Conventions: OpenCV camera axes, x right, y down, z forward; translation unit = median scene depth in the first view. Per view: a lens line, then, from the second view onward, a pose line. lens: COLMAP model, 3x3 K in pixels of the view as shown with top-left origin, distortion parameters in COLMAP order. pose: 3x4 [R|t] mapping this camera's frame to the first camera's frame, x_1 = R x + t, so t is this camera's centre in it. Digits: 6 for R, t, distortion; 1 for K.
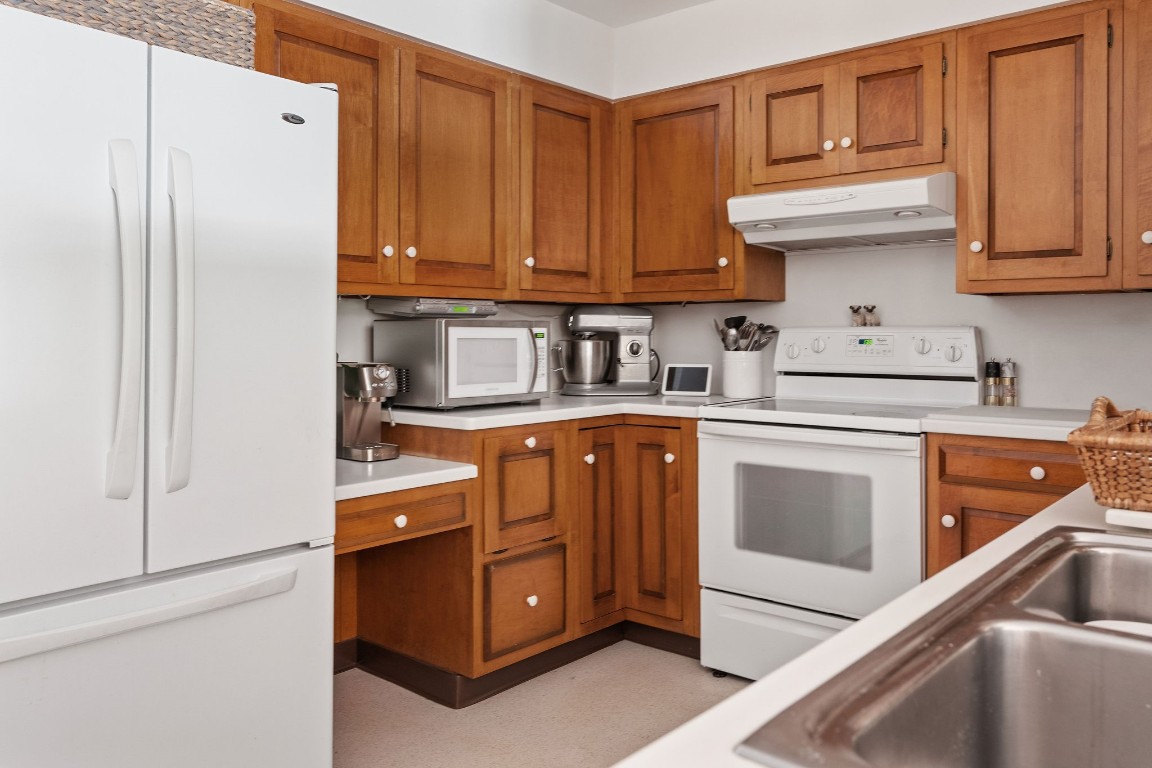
lens RADIAL K [[885.7, 0, 577.7], [0, 885.7, 340.0], [0, 0, 1]] dist [0.002491, 0.001853]
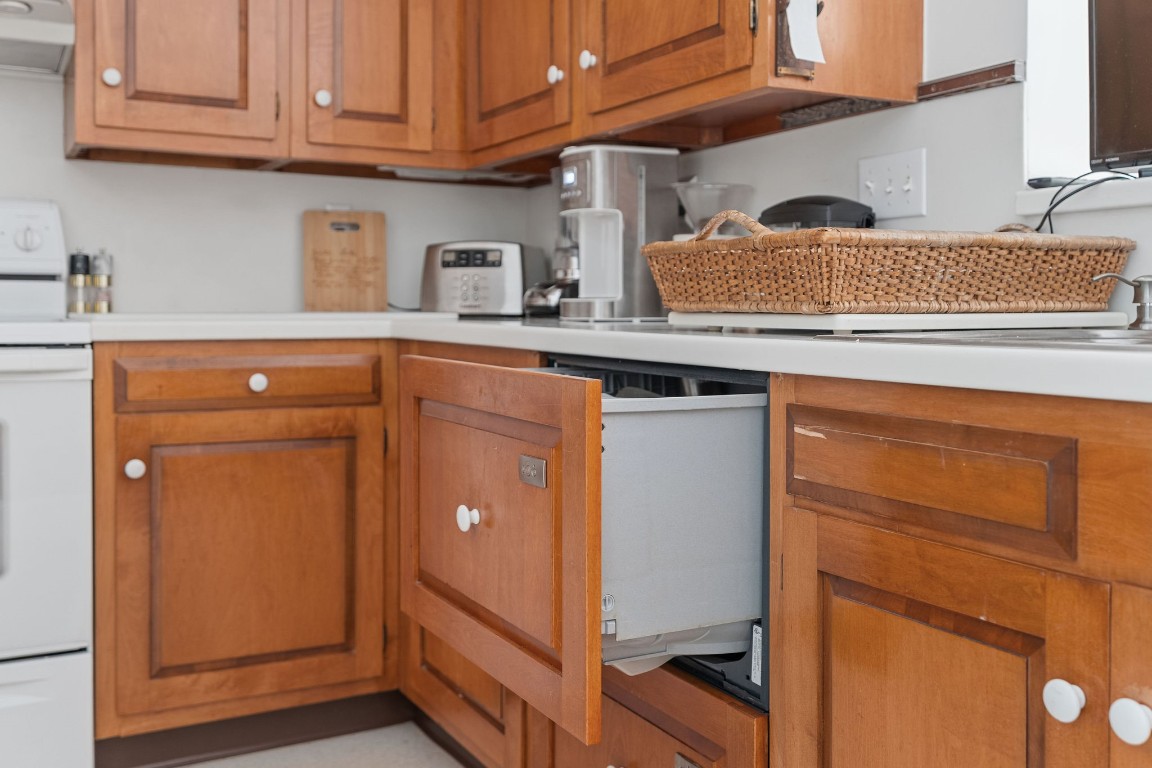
lens RADIAL K [[1137.4, 0, 579.7], [0, 1137.4, 332.0], [0, 0, 1]] dist [0.006900, 0.001394]
pose [[0.361624, -0.018214, 0.932146, -0.218856], [0.000869, 0.999815, 0.019199, 0.067158], [-0.932324, -0.006132, 0.361573, 0.297545]]
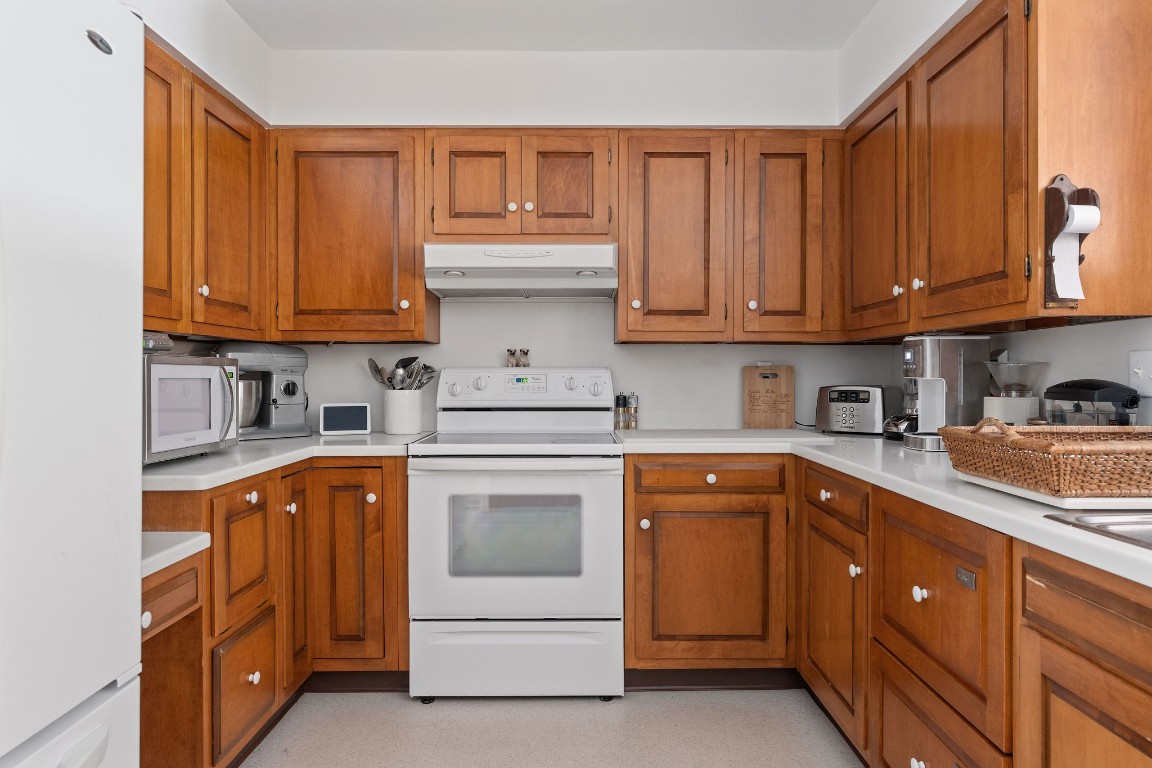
lens RADIAL K [[734.5, 0, 576.0], [0, 734.5, 384.0], [0, 0, 1]] dist [-0.001335, 0.000958]
pose [[0.761092, -0.008395, 0.648590, -0.259856], [0.004949, 0.999962, 0.007136, 0.000319], [-0.648625, -0.002221, 0.761105, 0.227030]]
